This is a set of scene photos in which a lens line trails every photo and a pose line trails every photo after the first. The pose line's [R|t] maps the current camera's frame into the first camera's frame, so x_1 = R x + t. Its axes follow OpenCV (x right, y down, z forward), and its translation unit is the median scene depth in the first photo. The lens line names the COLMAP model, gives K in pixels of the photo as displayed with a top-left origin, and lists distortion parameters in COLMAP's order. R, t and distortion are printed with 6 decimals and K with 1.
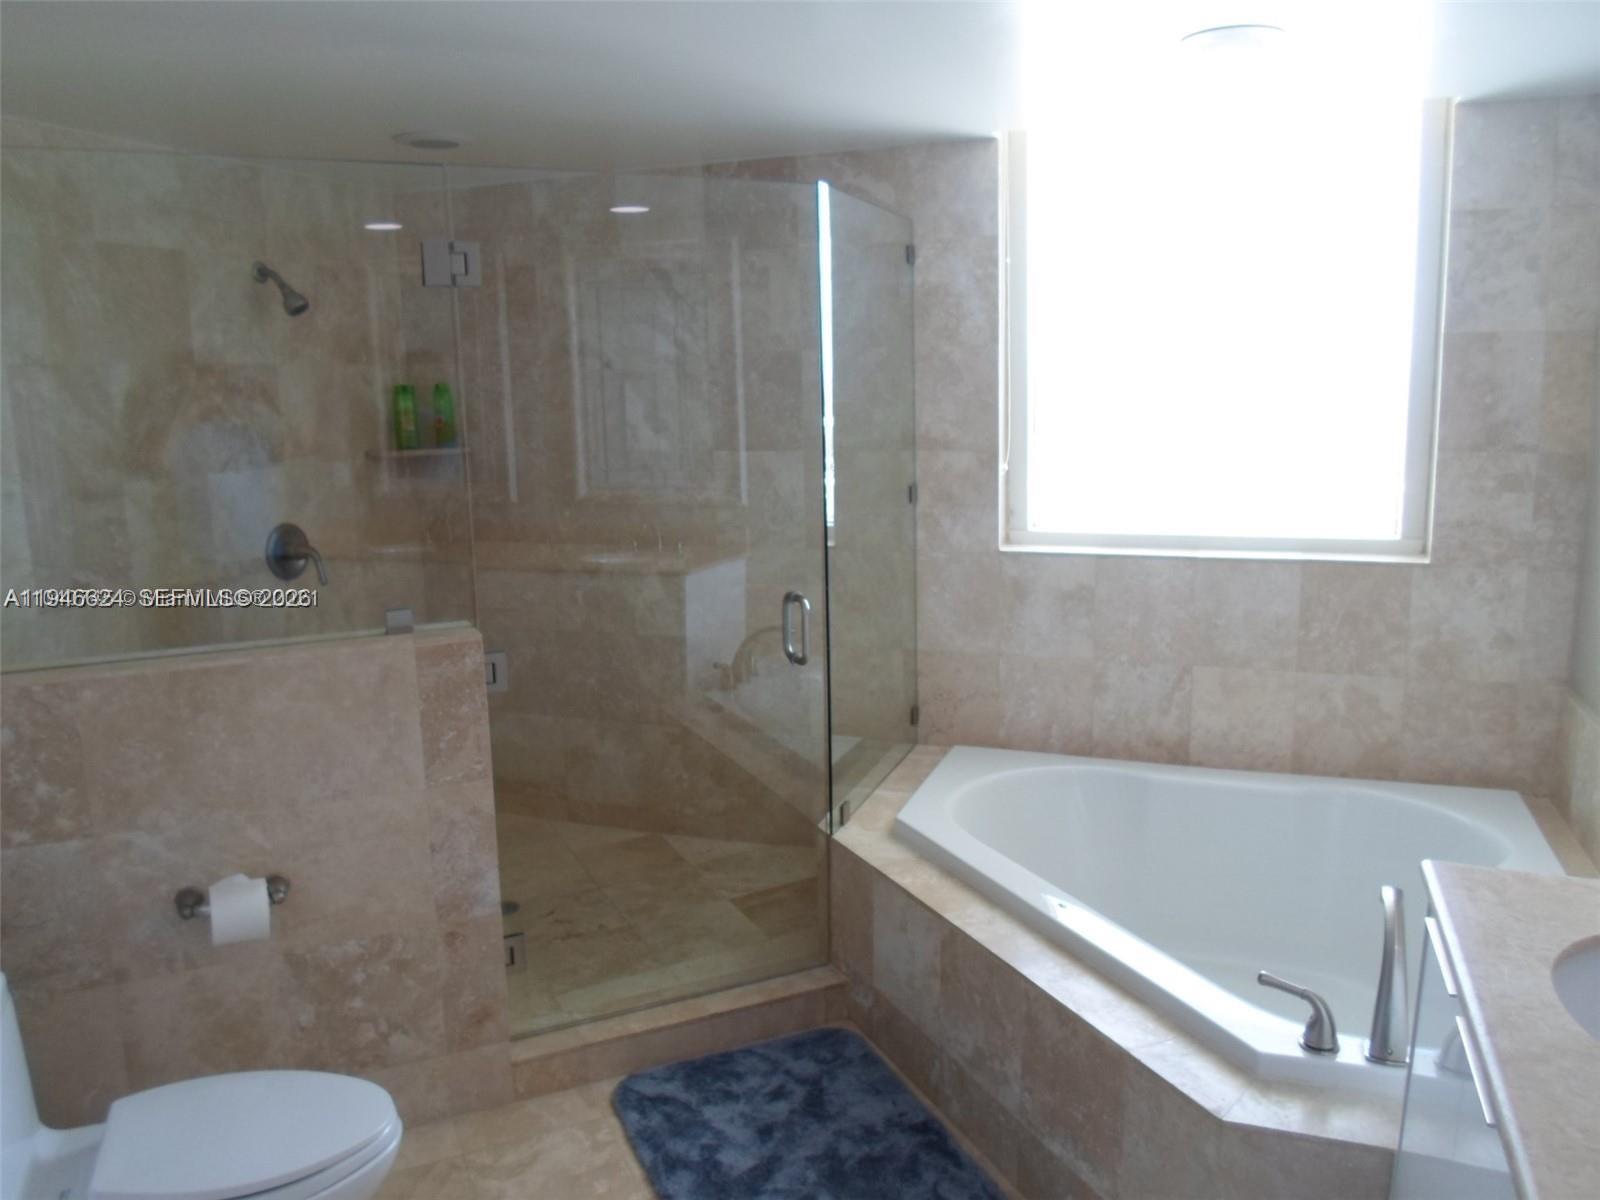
lens RADIAL K [[1227.8, 0, 801.9], [0, 1227.8, 600.9], [0, 0, 1]] dist [-0.030729, -0.019204]
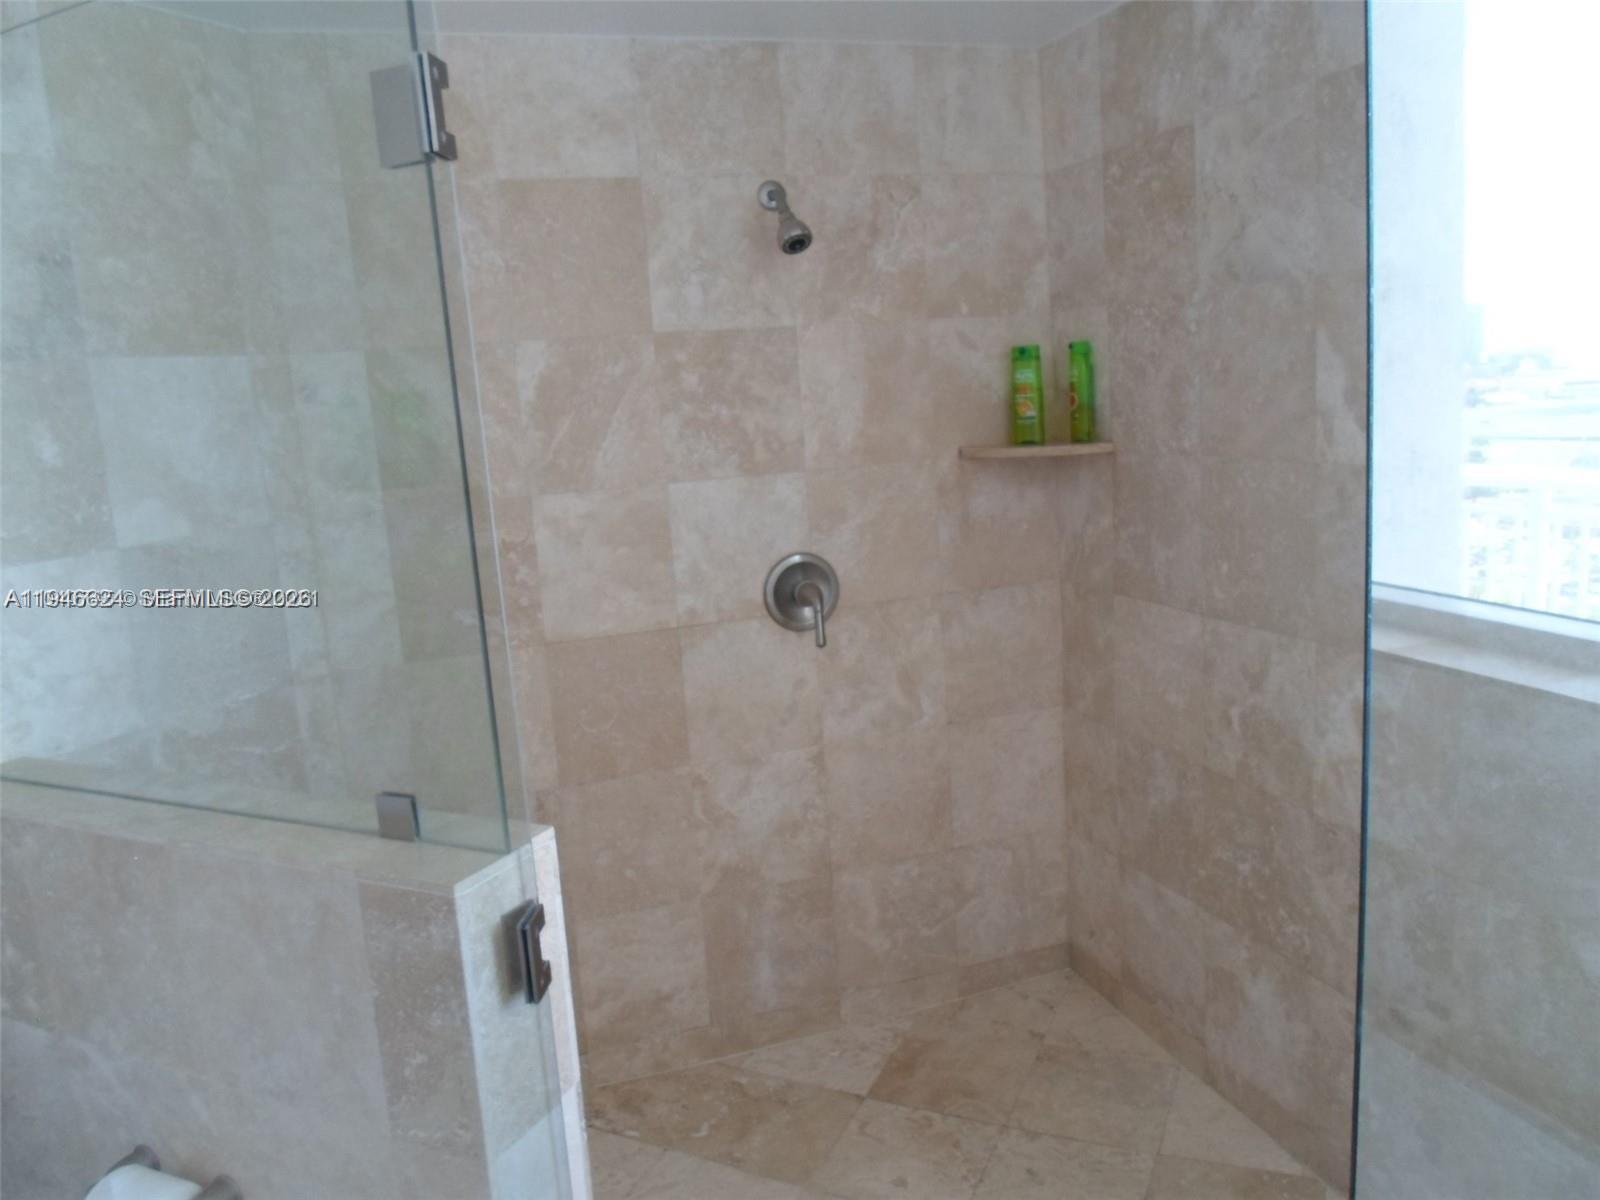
lens RADIAL K [[1227.8, 0, 798.2], [0, 1227.8, 606.2], [0, 0, 1]] dist [-0.030729, -0.019204]
pose [[0.632857, 0.117962, -0.765230, 0.123194], [-0.084578, 0.992944, 0.083118, -0.091388], [0.769635, 0.012120, 0.638369, 0.540586]]
